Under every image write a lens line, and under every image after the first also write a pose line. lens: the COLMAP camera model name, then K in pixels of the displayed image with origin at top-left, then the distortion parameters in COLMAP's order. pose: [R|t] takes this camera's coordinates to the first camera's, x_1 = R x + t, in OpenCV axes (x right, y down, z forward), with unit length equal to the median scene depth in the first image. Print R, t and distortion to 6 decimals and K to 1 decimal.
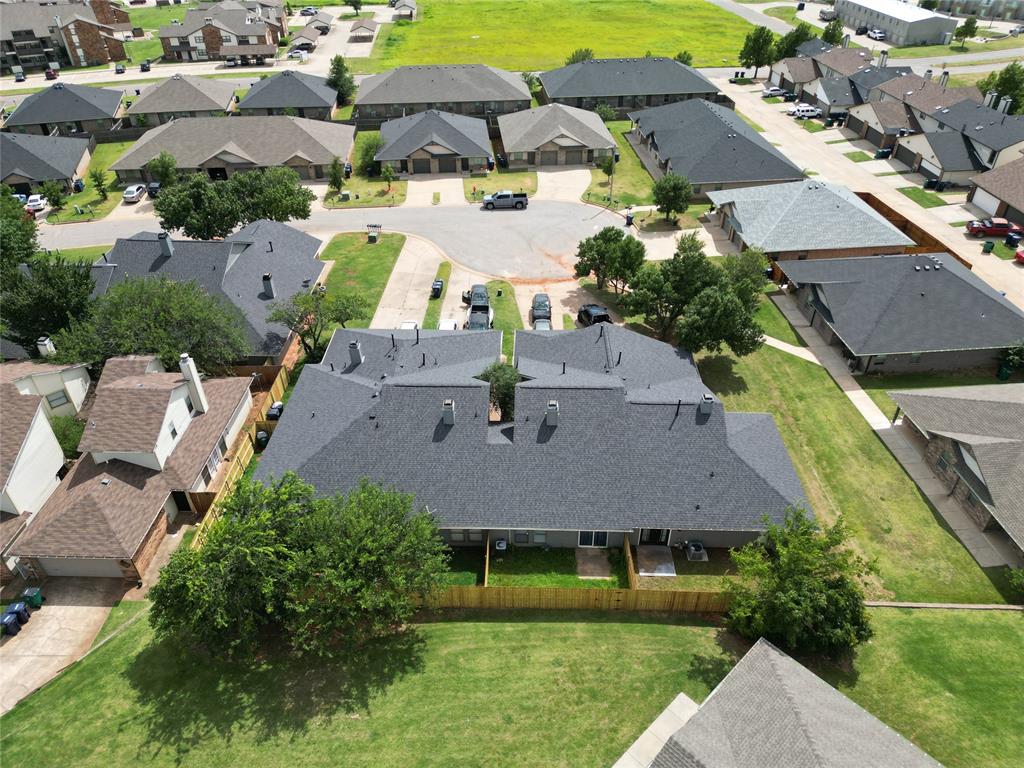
lens RADIAL K [[720.0, 0, 516.4], [0, 720.0, 388.0], [0, 0, 1]] dist [0.058950, -0.039675]
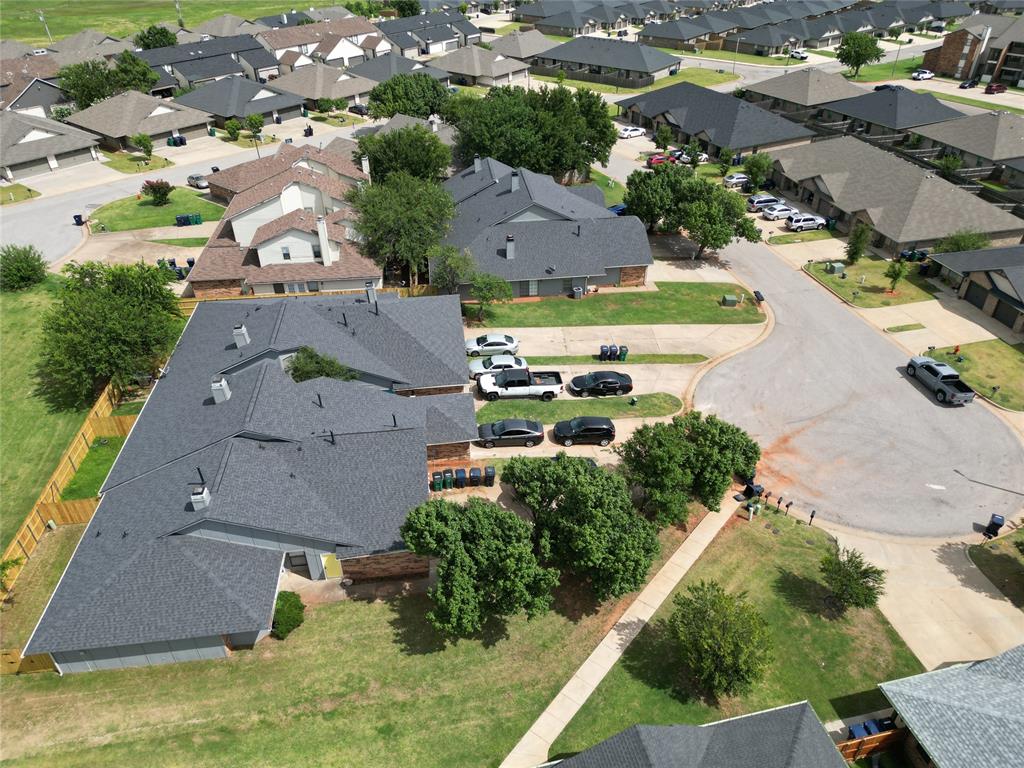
lens RADIAL K [[720.0, 0, 509.6], [0, 720.0, 380.0], [0, 0, 1]] dist [0.058950, -0.039675]
pose [[0.139619, 0.562127, -0.815181, 0.528156], [-0.580376, 0.713470, 0.392587, -0.346200], [0.802291, 0.418298, 0.425859, 0.519019]]
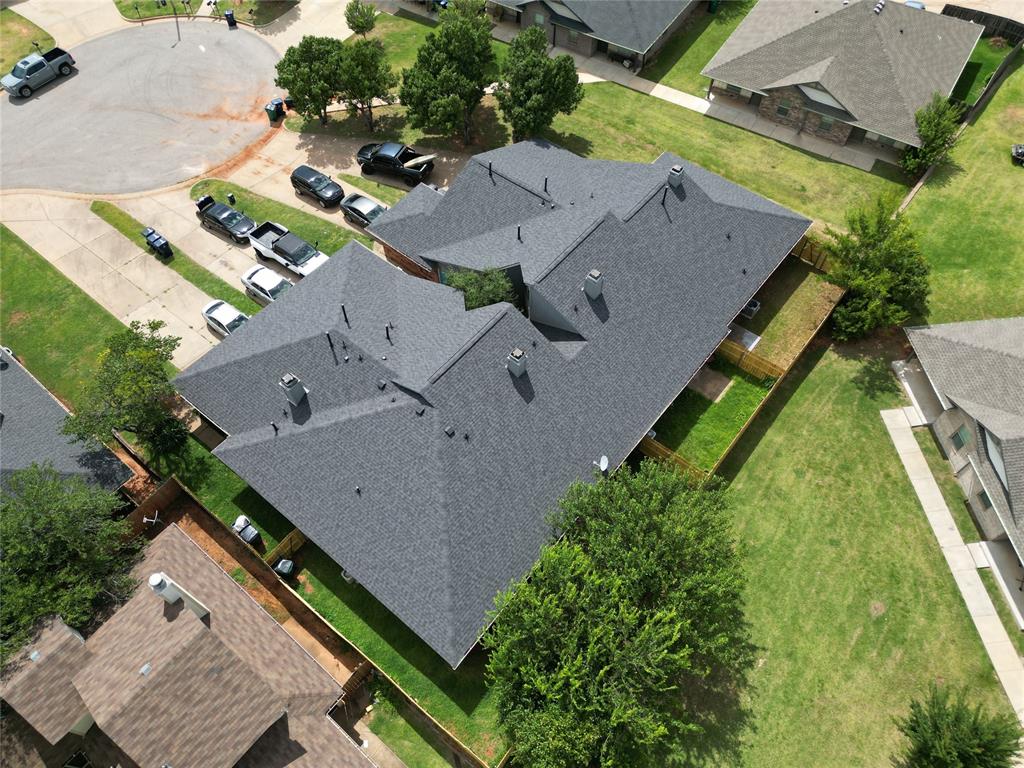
lens RADIAL K [[720.0, 0, 513.9], [0, 720.0, 377.6], [0, 0, 1]] dist [0.058950, -0.039675]
pose [[0.610871, -0.660795, 0.436104, -0.267058], [0.471425, 0.746114, 0.470182, -0.193853], [-0.636078, -0.081630, 0.767295, 0.229505]]
